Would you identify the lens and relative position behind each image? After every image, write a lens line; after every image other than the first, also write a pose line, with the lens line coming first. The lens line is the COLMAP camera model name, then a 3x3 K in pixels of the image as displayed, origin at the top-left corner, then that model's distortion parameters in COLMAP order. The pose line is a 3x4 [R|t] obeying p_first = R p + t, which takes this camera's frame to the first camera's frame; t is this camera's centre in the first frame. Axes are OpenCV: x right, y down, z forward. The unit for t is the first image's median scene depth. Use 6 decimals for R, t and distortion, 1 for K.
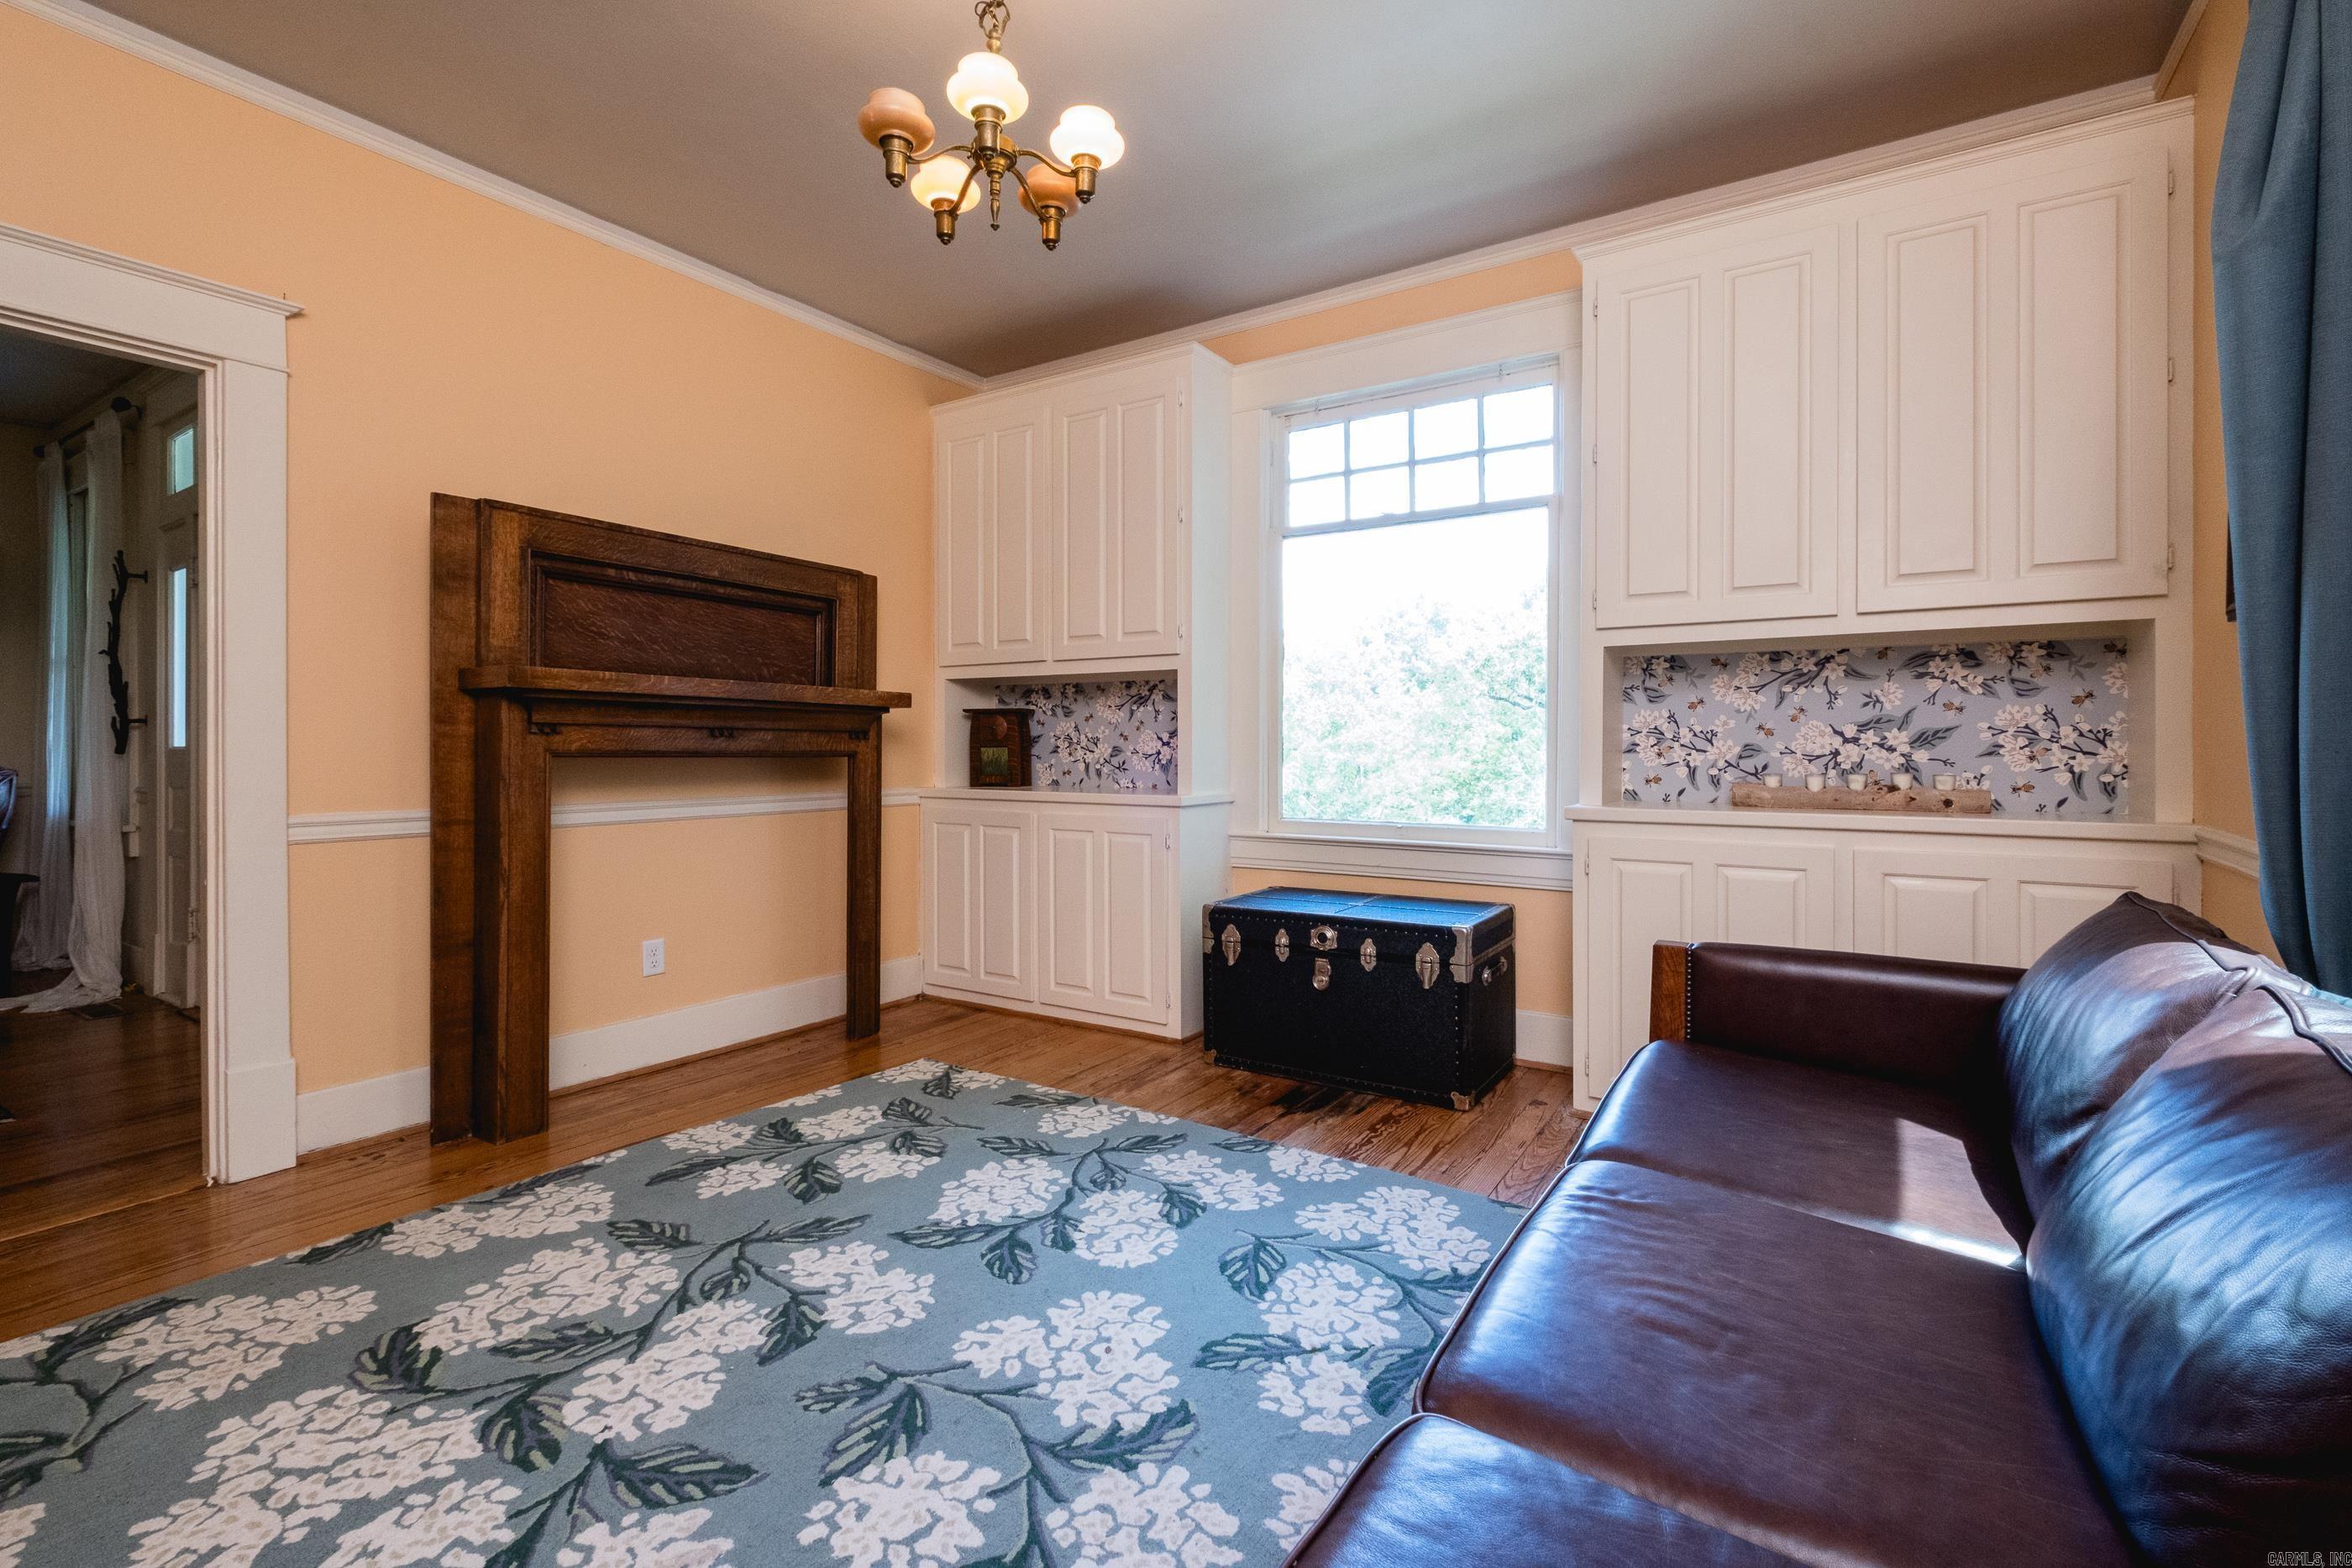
lens RADIAL K [[1015.5, 0, 1193.7], [0, 1015.5, 744.0], [0, 0, 1]] dist [0.000755, -0.000527]
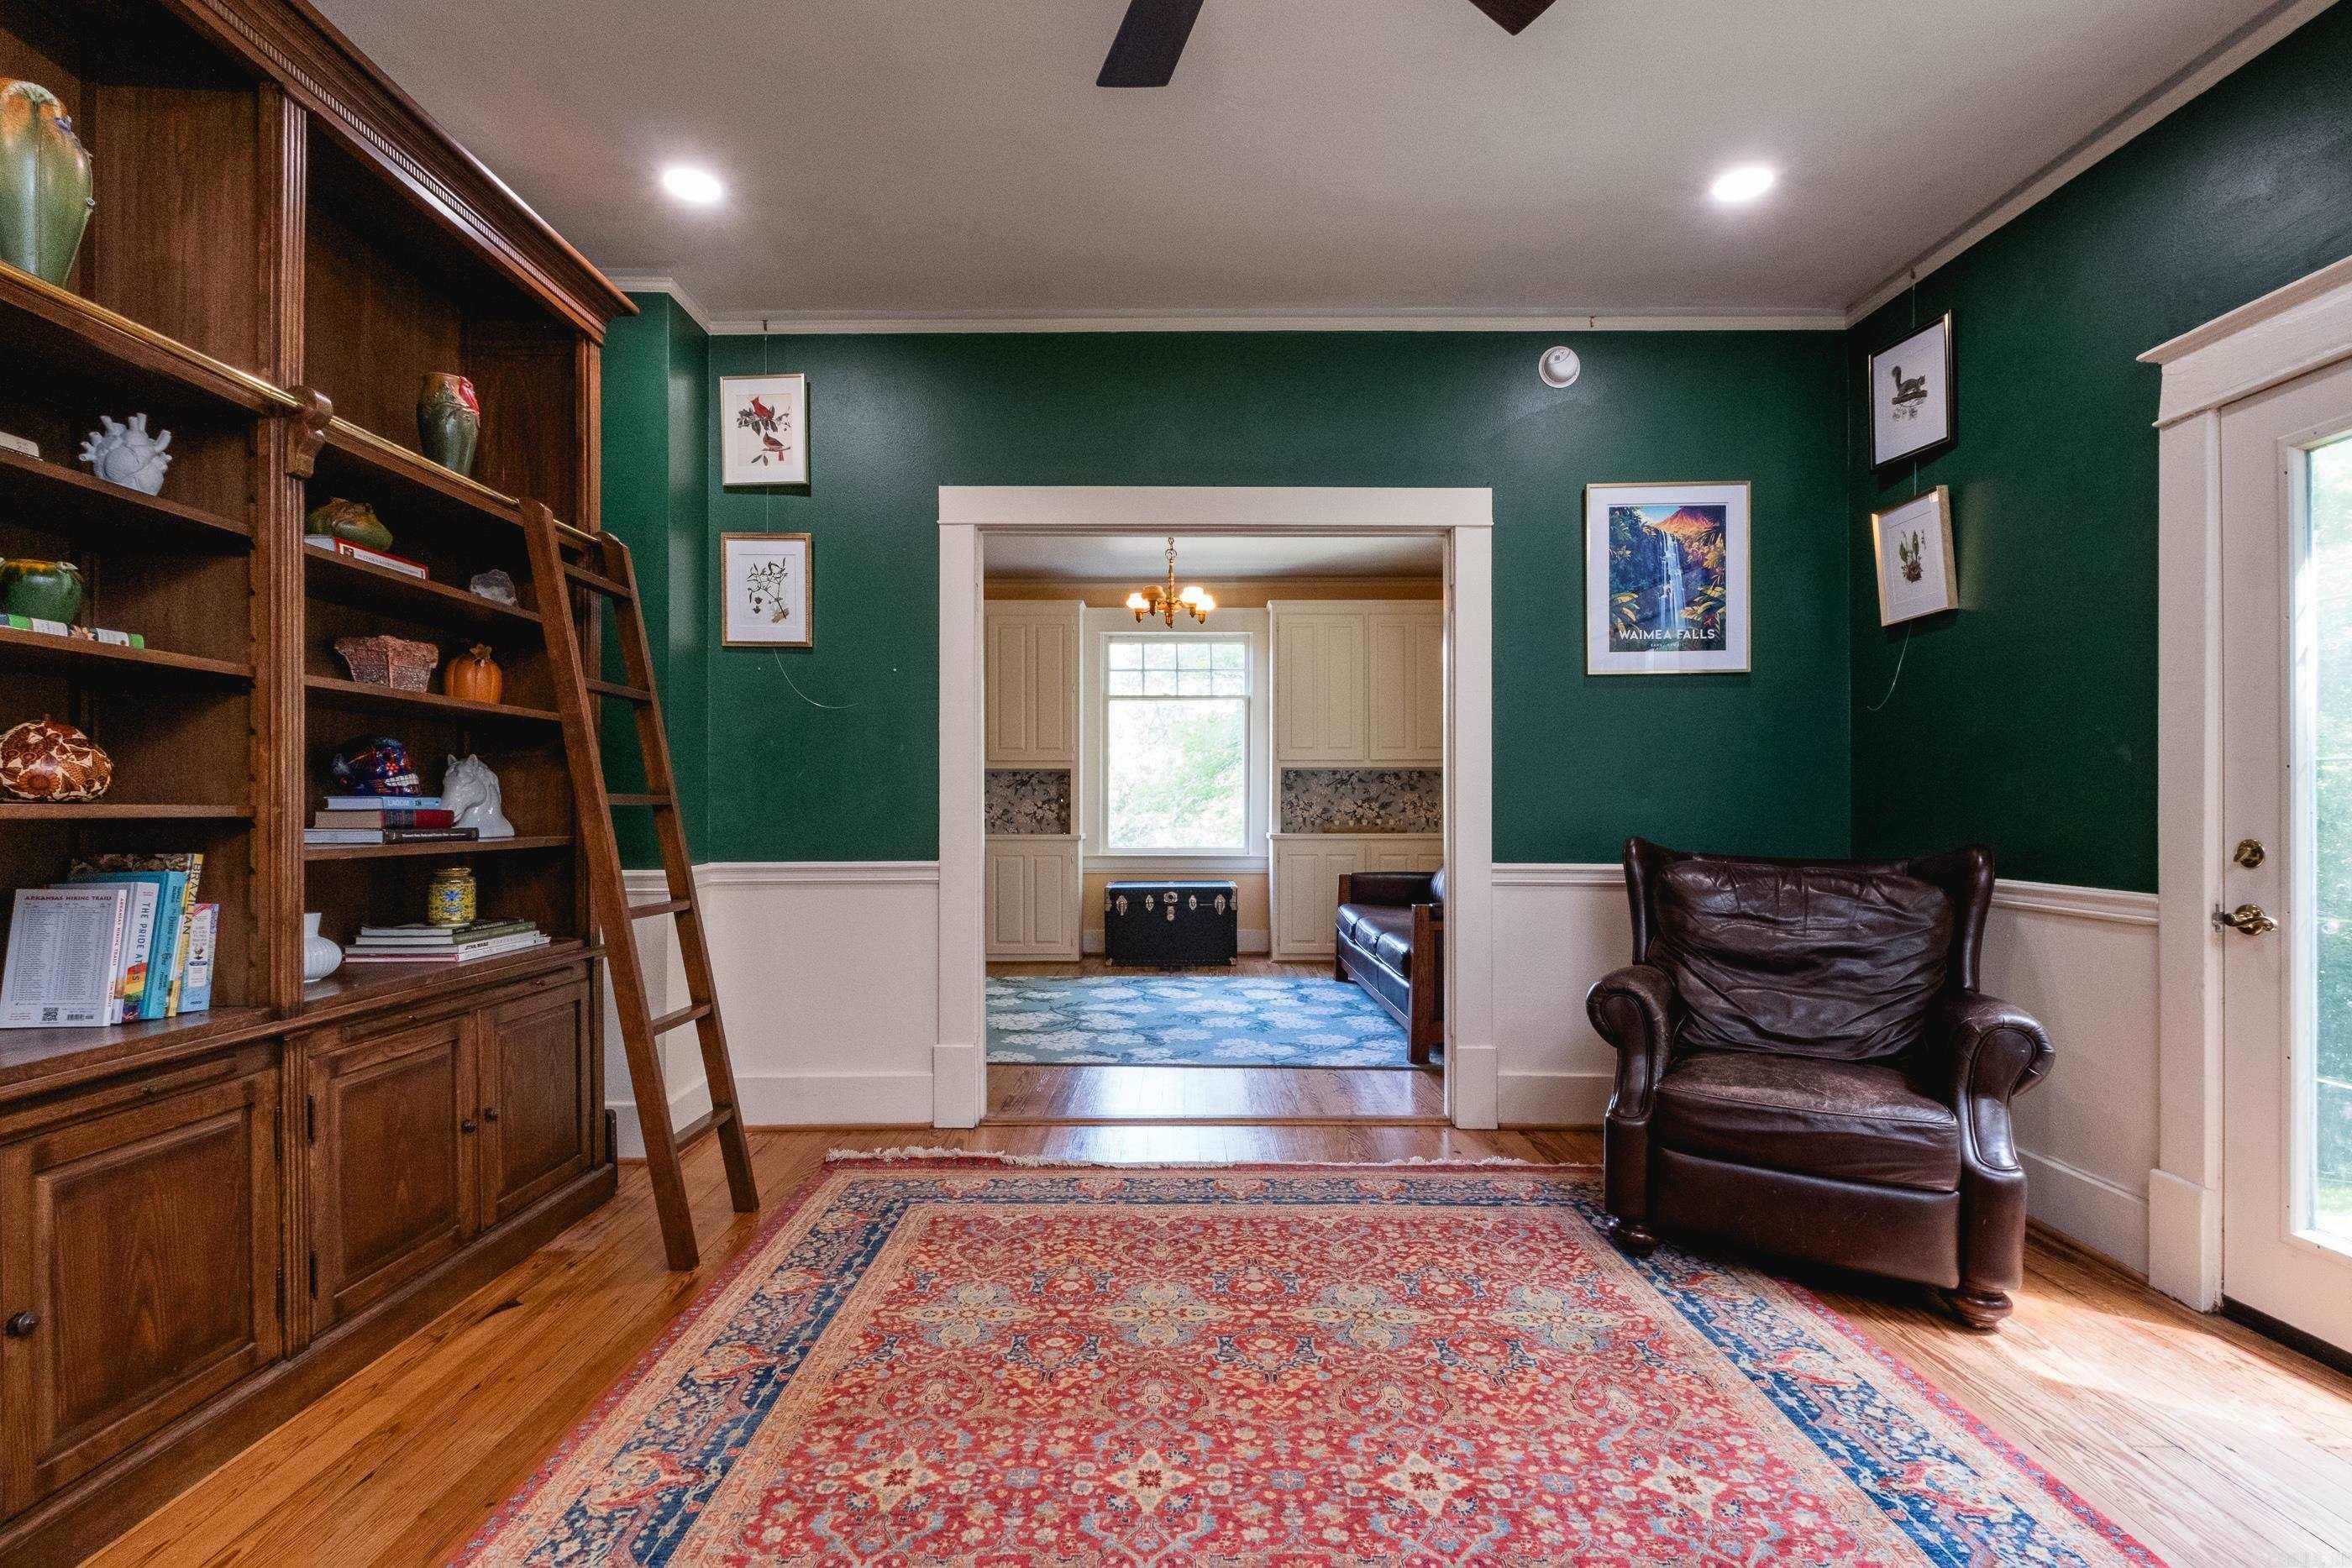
lens RADIAL K [[1040.4, 0, 1164.6], [0, 1040.4, 749.3], [0, 0, 1]] dist [-0.000215, -0.000718]
pose [[0.850044, 0.030464, 0.525830, -1.260640], [-0.000107, 0.998336, -0.057667, 0.004379], [-0.526712, 0.048963, 0.848633, -1.063703]]
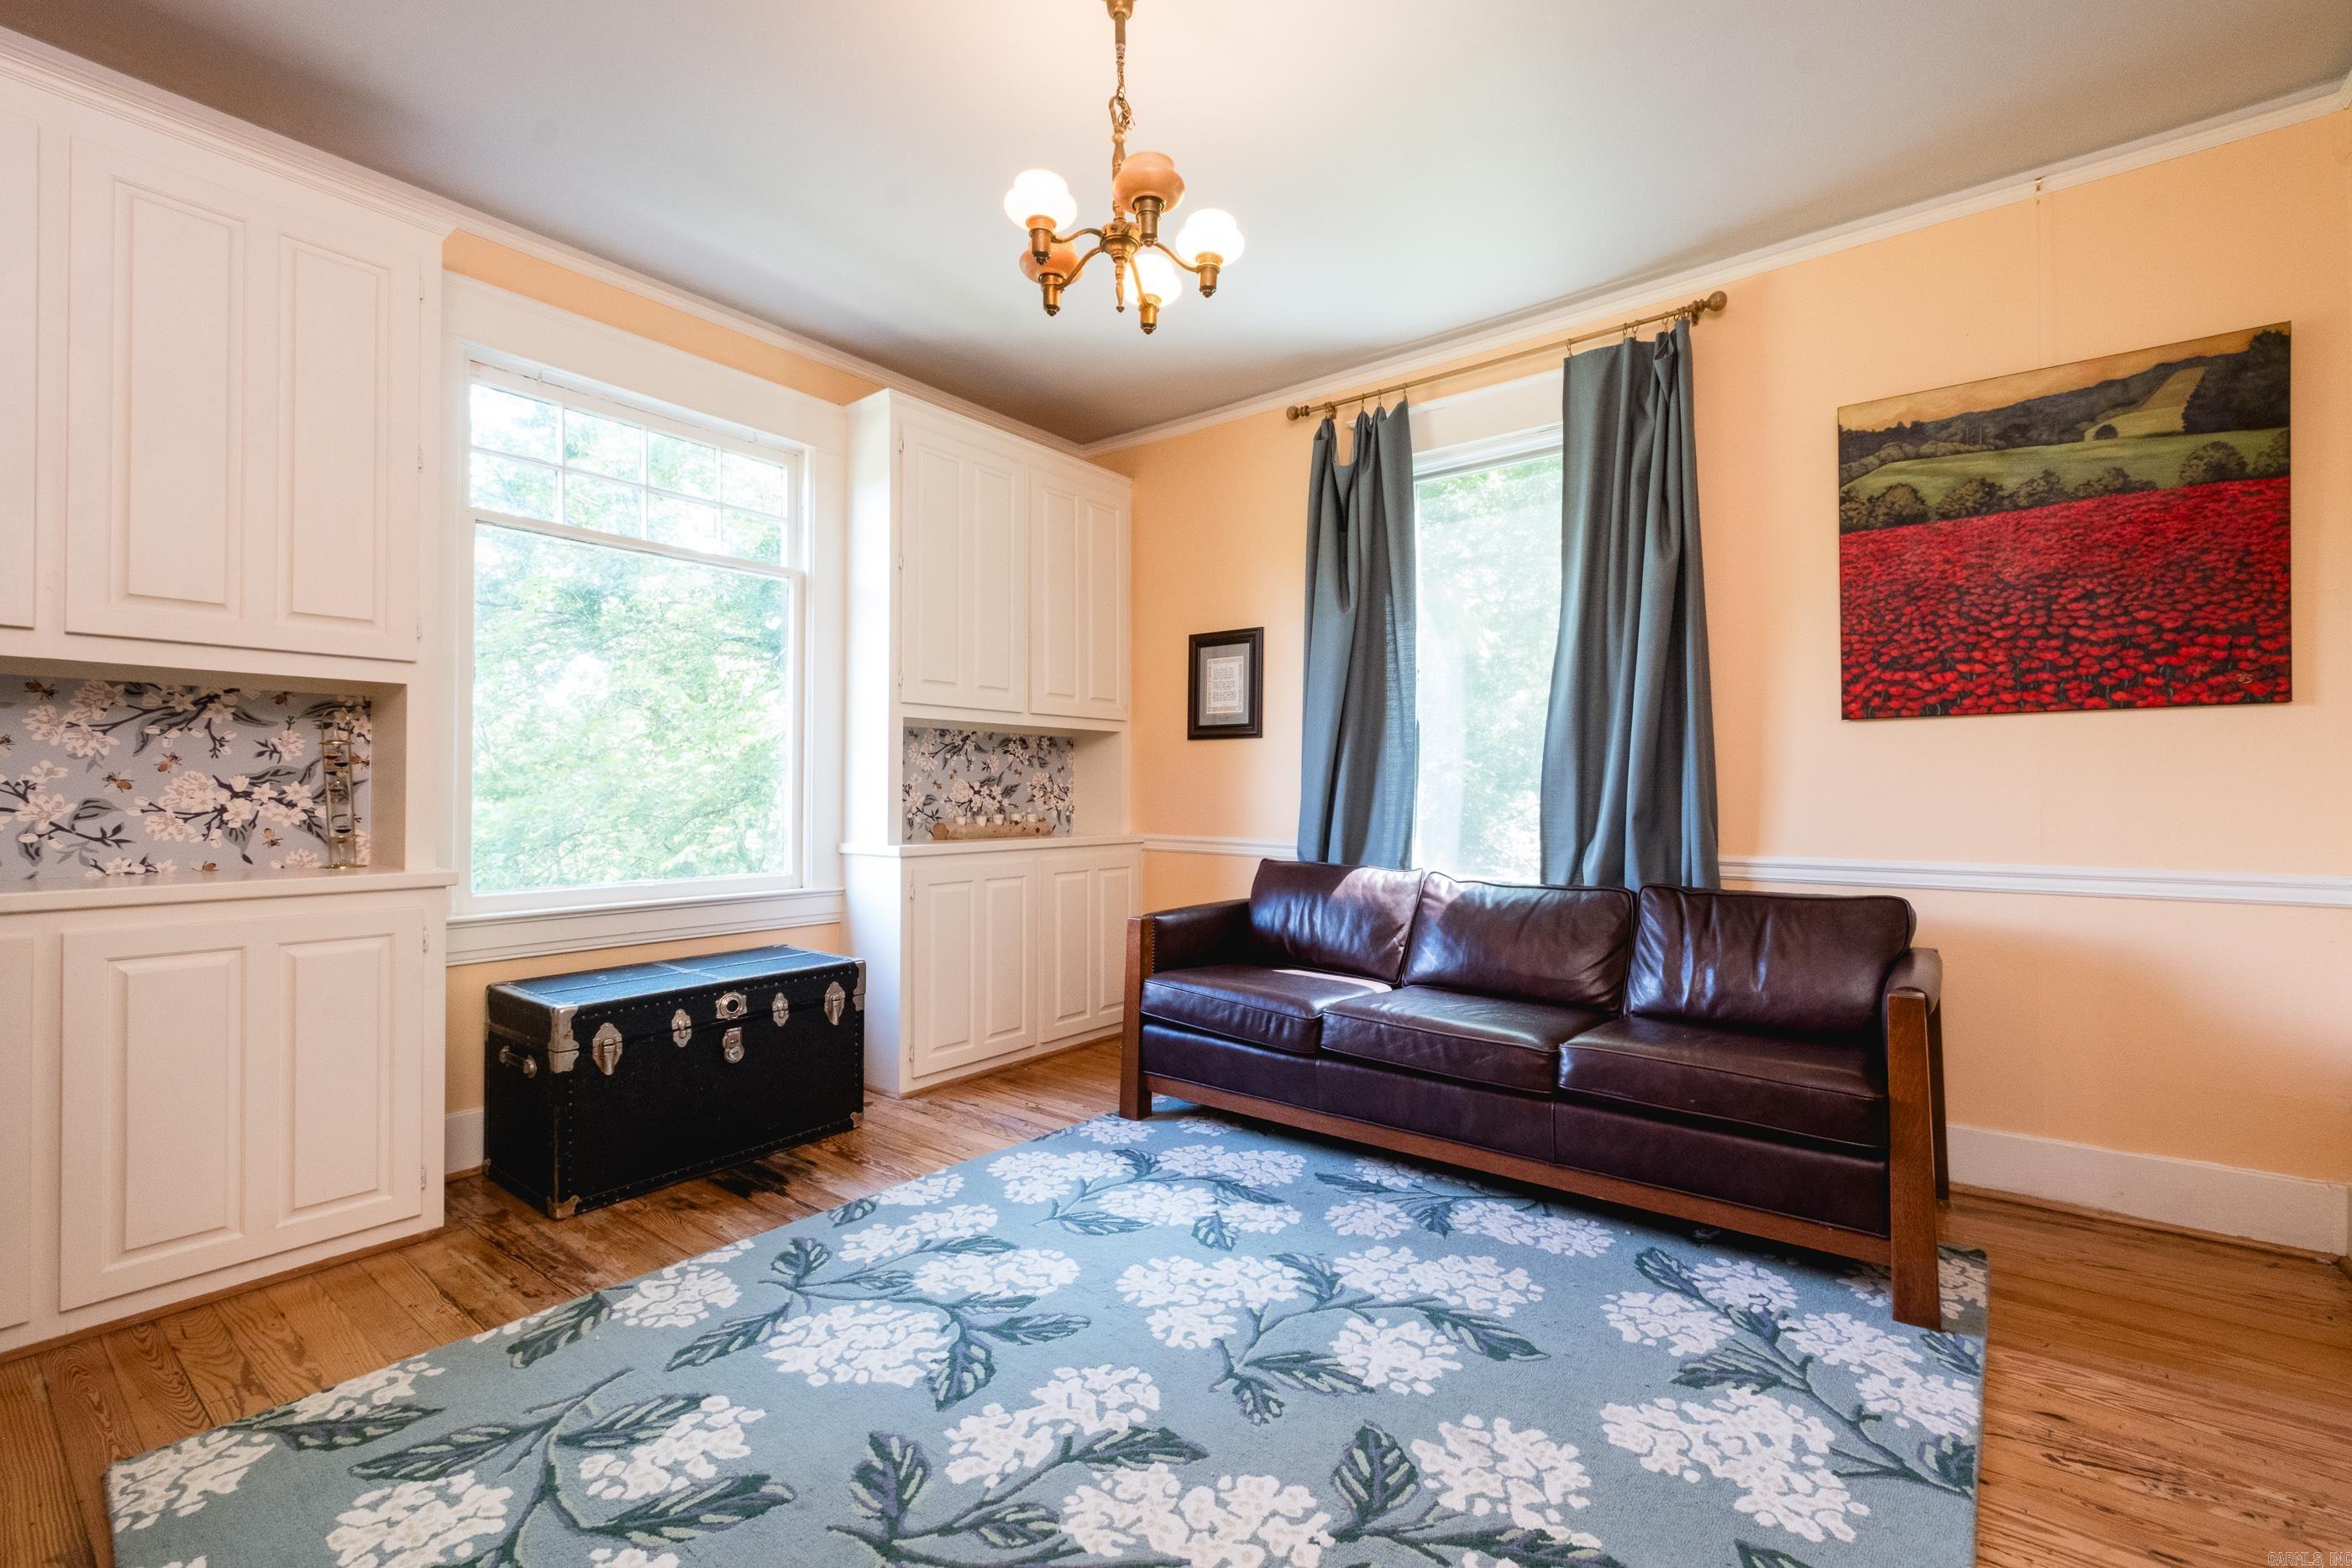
lens RADIAL K [[1009.0, 0, 1176.9], [0, 1009.0, 776.5], [0, 0, 1]] dist [0.000908, -0.000415]
pose [[0.105918, 0.018869, 0.994196, -0.877252], [0.002072, 0.999814, -0.019196, 0.002447], [-0.994373, 0.004093, 0.105859, 0.595938]]
